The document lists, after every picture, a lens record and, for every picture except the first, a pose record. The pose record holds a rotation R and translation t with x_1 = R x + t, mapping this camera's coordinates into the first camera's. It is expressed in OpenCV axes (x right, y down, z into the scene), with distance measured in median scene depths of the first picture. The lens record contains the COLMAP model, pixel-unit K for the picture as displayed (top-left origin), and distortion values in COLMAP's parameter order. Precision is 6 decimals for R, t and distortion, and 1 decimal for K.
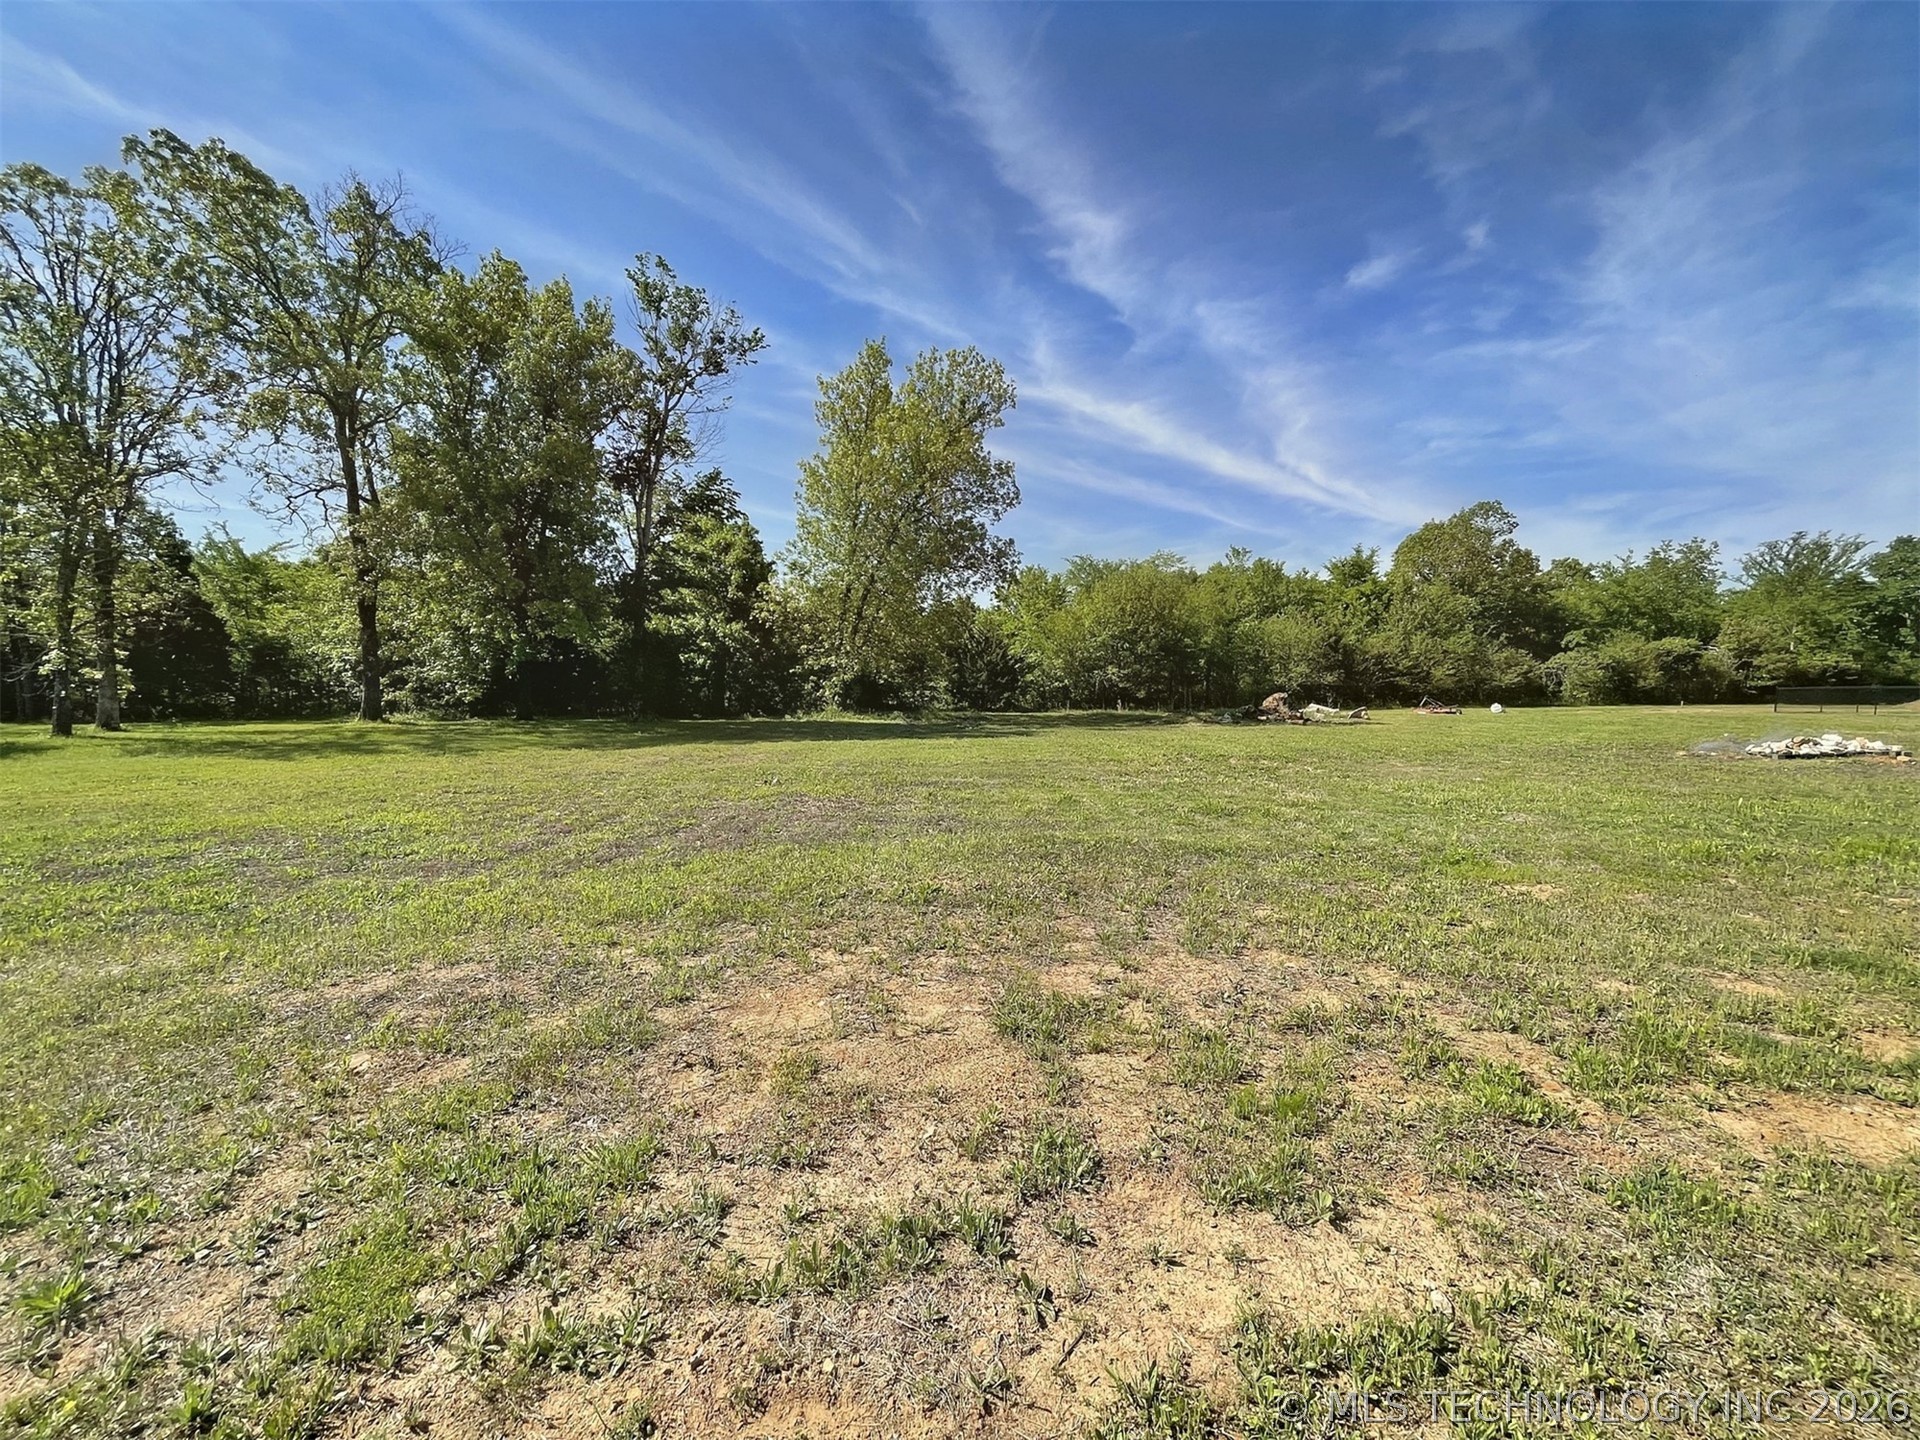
lens RADIAL K [[775.1, 0, 950.7], [0, 775.1, 731.2], [0, 0, 1]] dist [-0.000432, -0.000225]
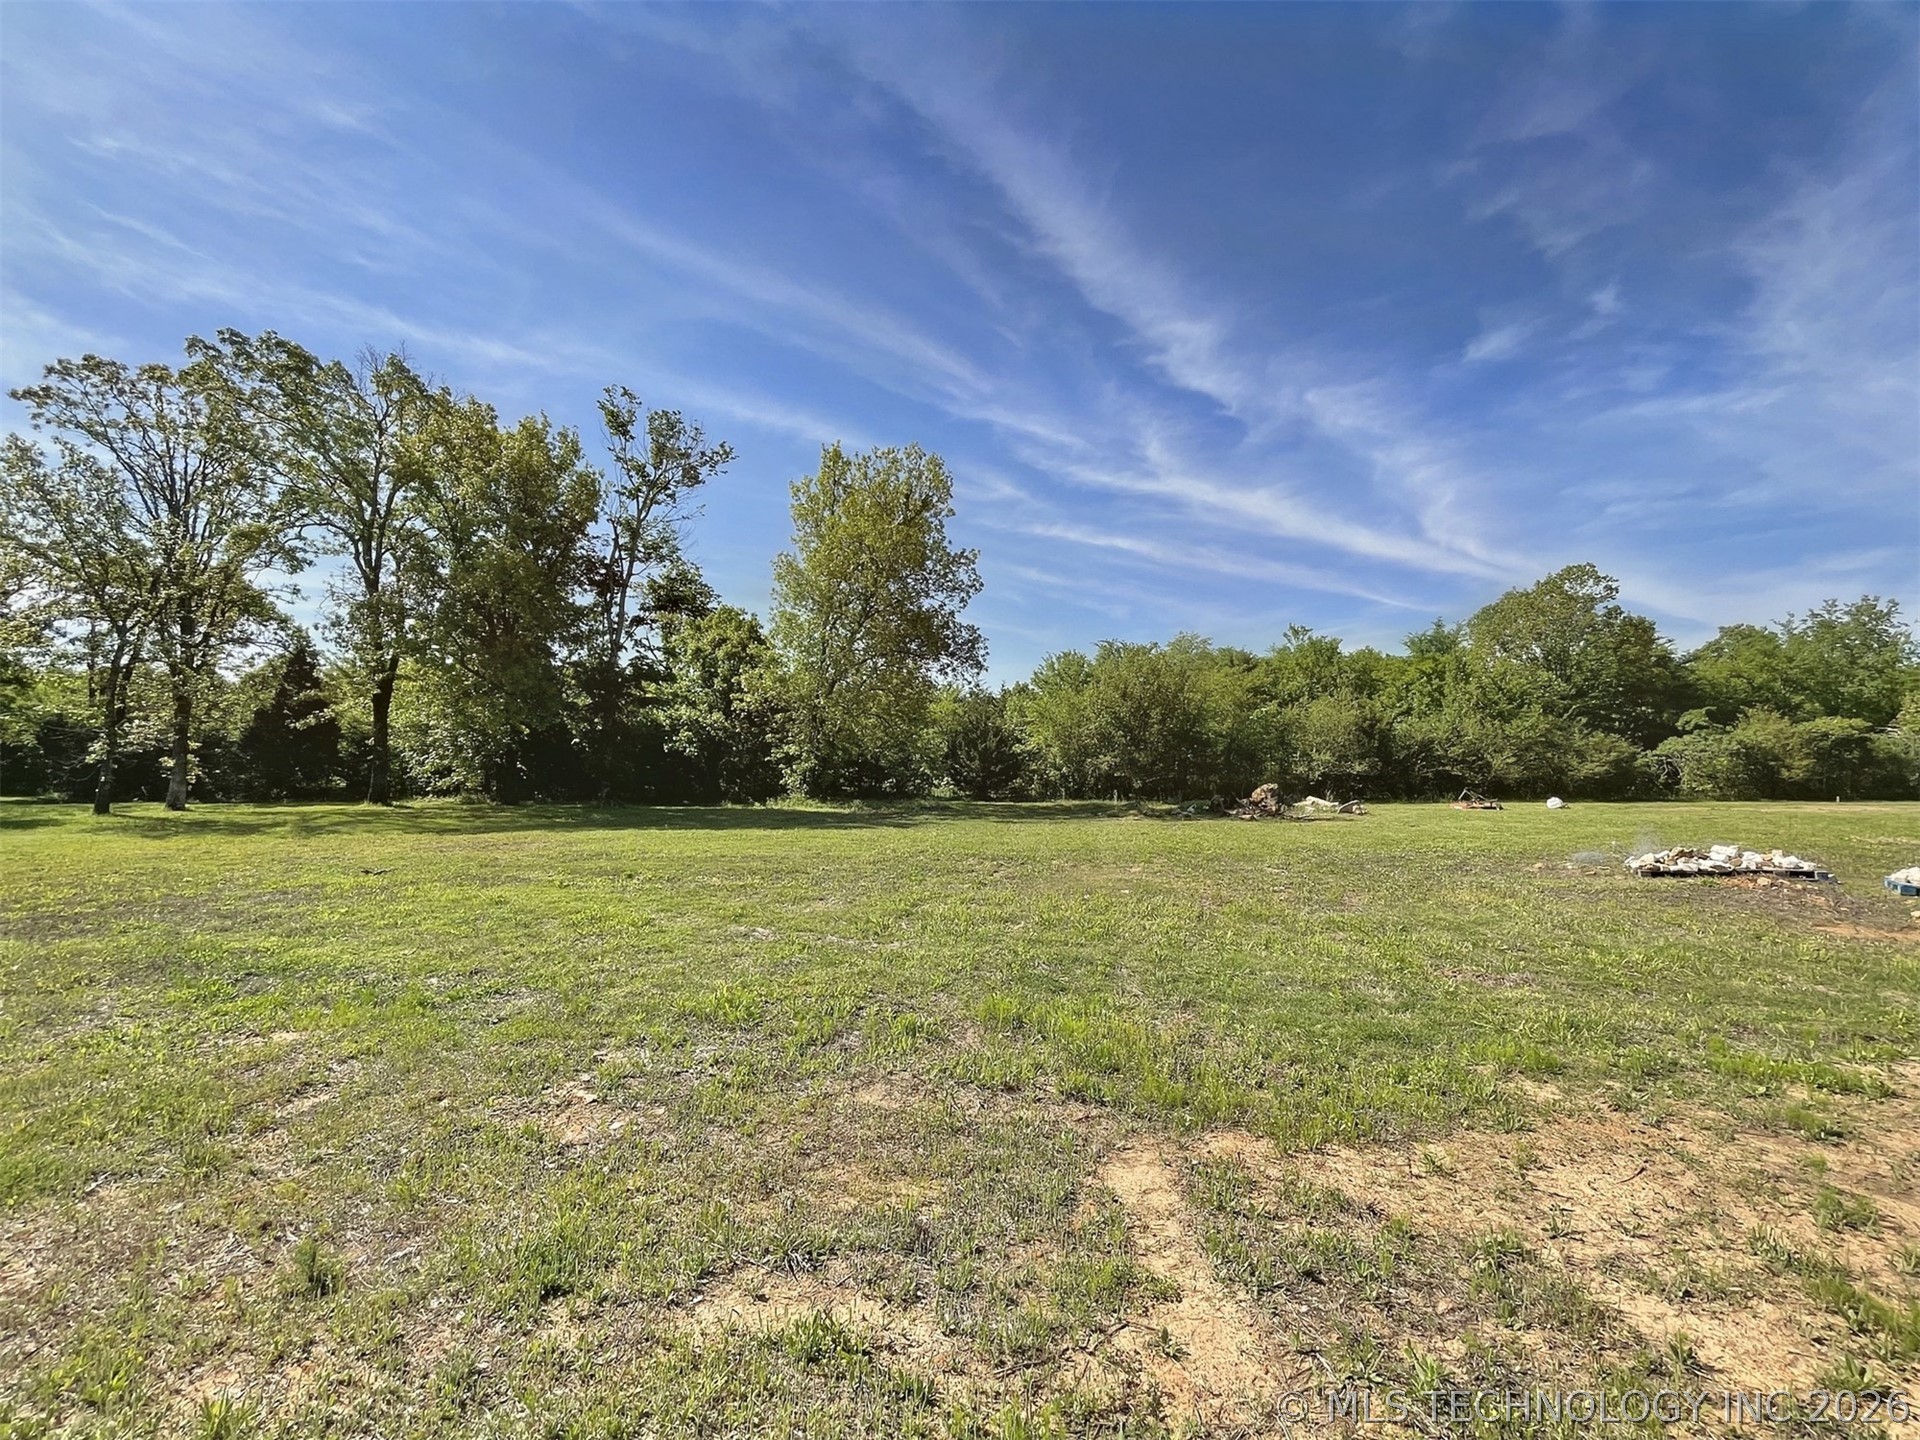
lens RADIAL K [[777.3, 0, 957.4], [0, 777.3, 719.0], [0, 0, 1]] dist [0.000372, -0.000268]
pose [[0.981821, -0.009579, -0.189568, 0.204066], [-0.014629, 0.991936, -0.125890, -0.004314], [0.189245, 0.126375, 0.973764, 0.040163]]
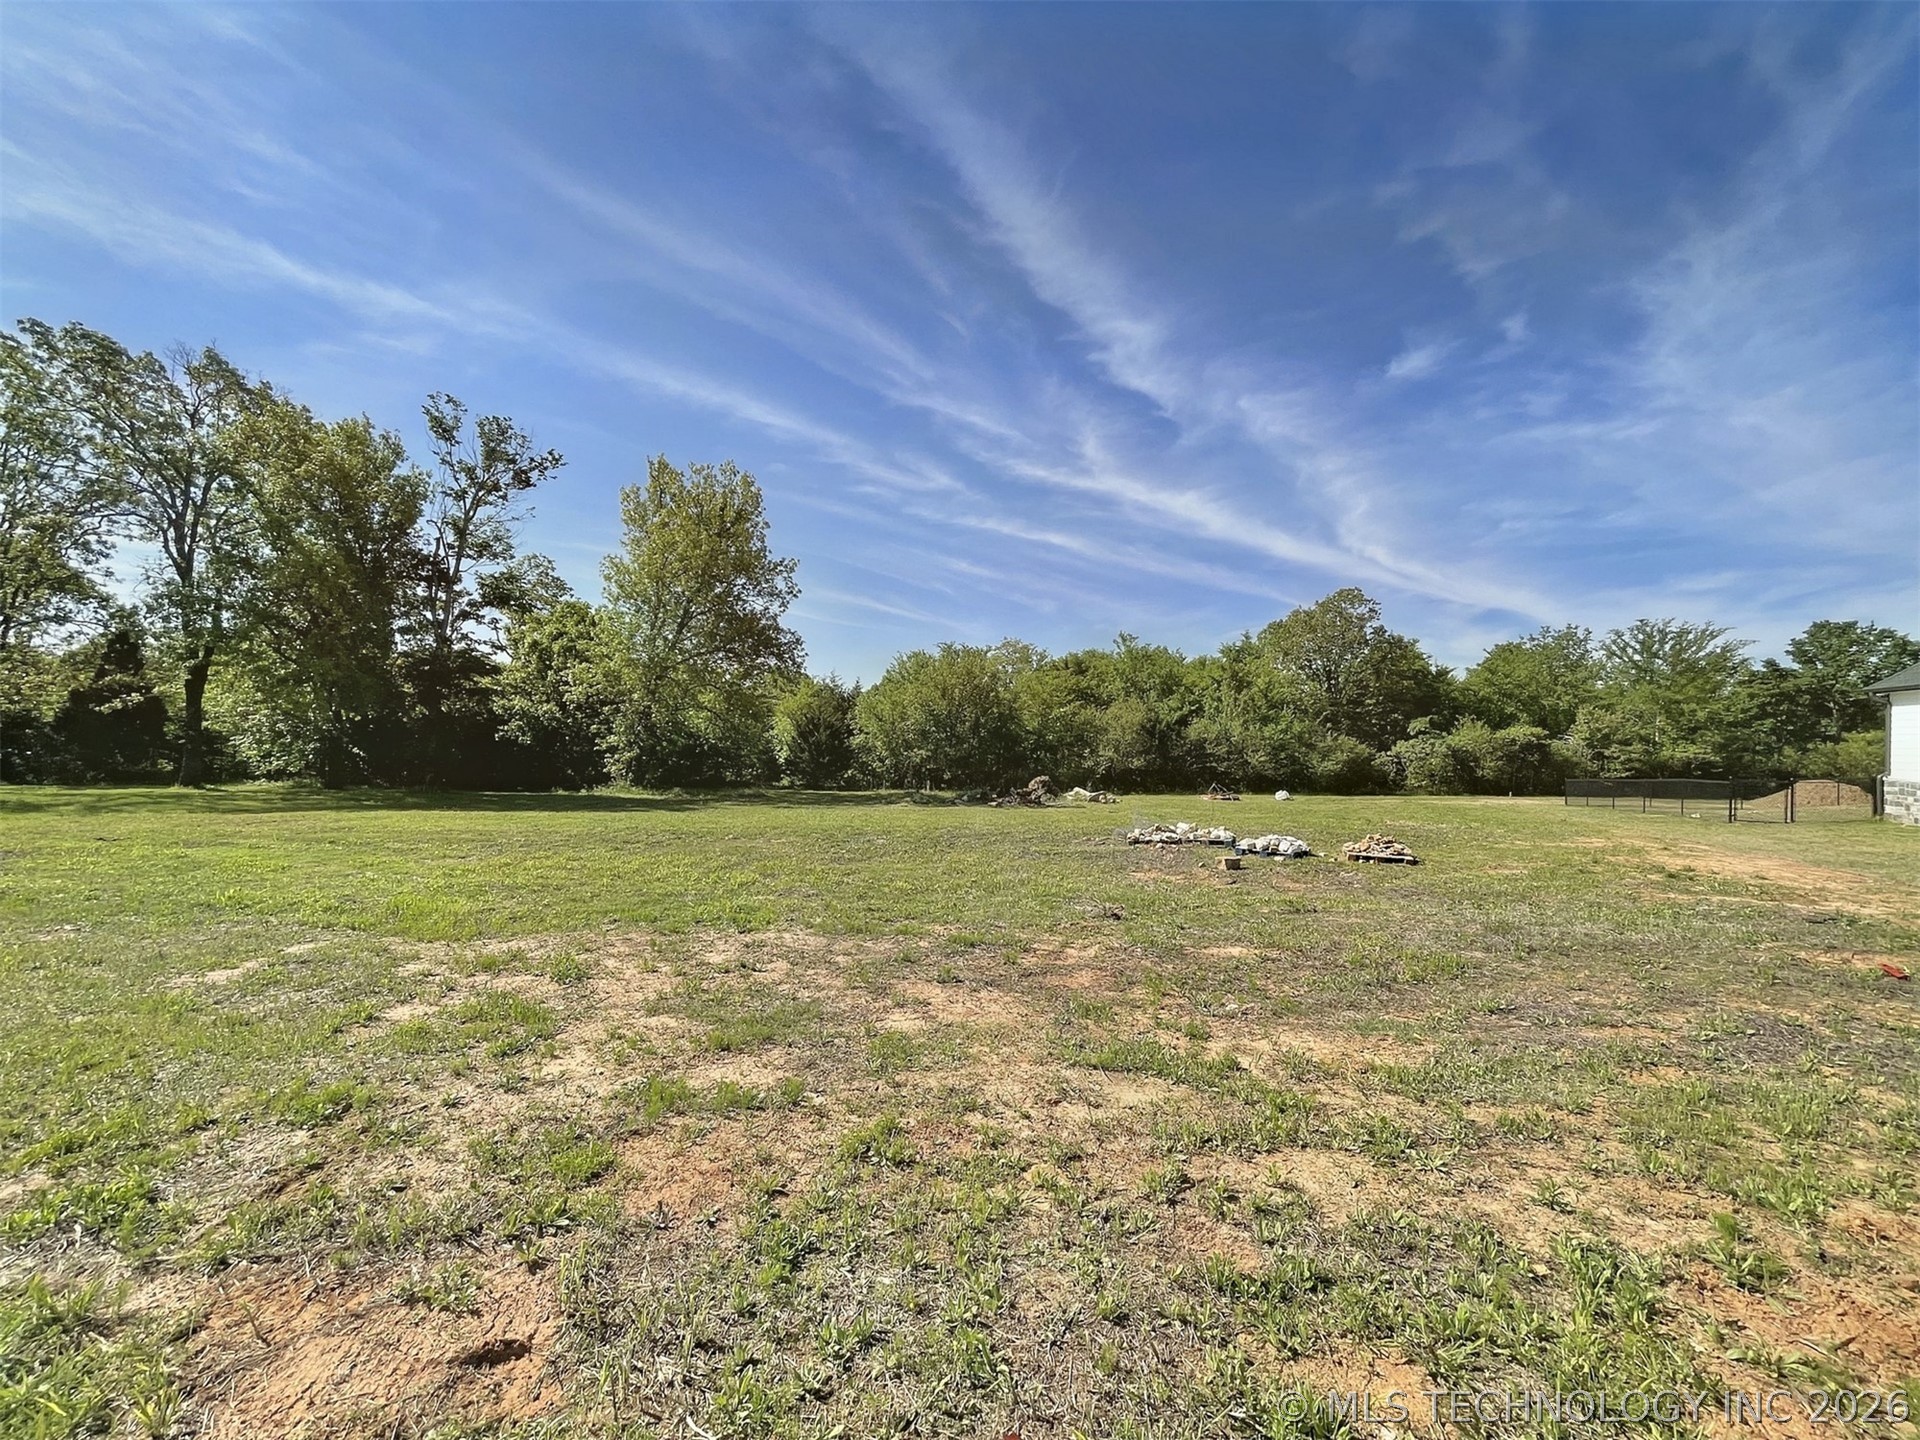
lens RADIAL K [[780.0, 0, 956.3], [0, 780.0, 717.0], [0, 0, 1]] dist [0.000910, 0.000666]
pose [[0.995458, 0.009781, -0.094693, 0.343457], [-0.021070, 0.992675, -0.118961, -0.001982], [0.092836, 0.120416, 0.988373, -0.027957]]
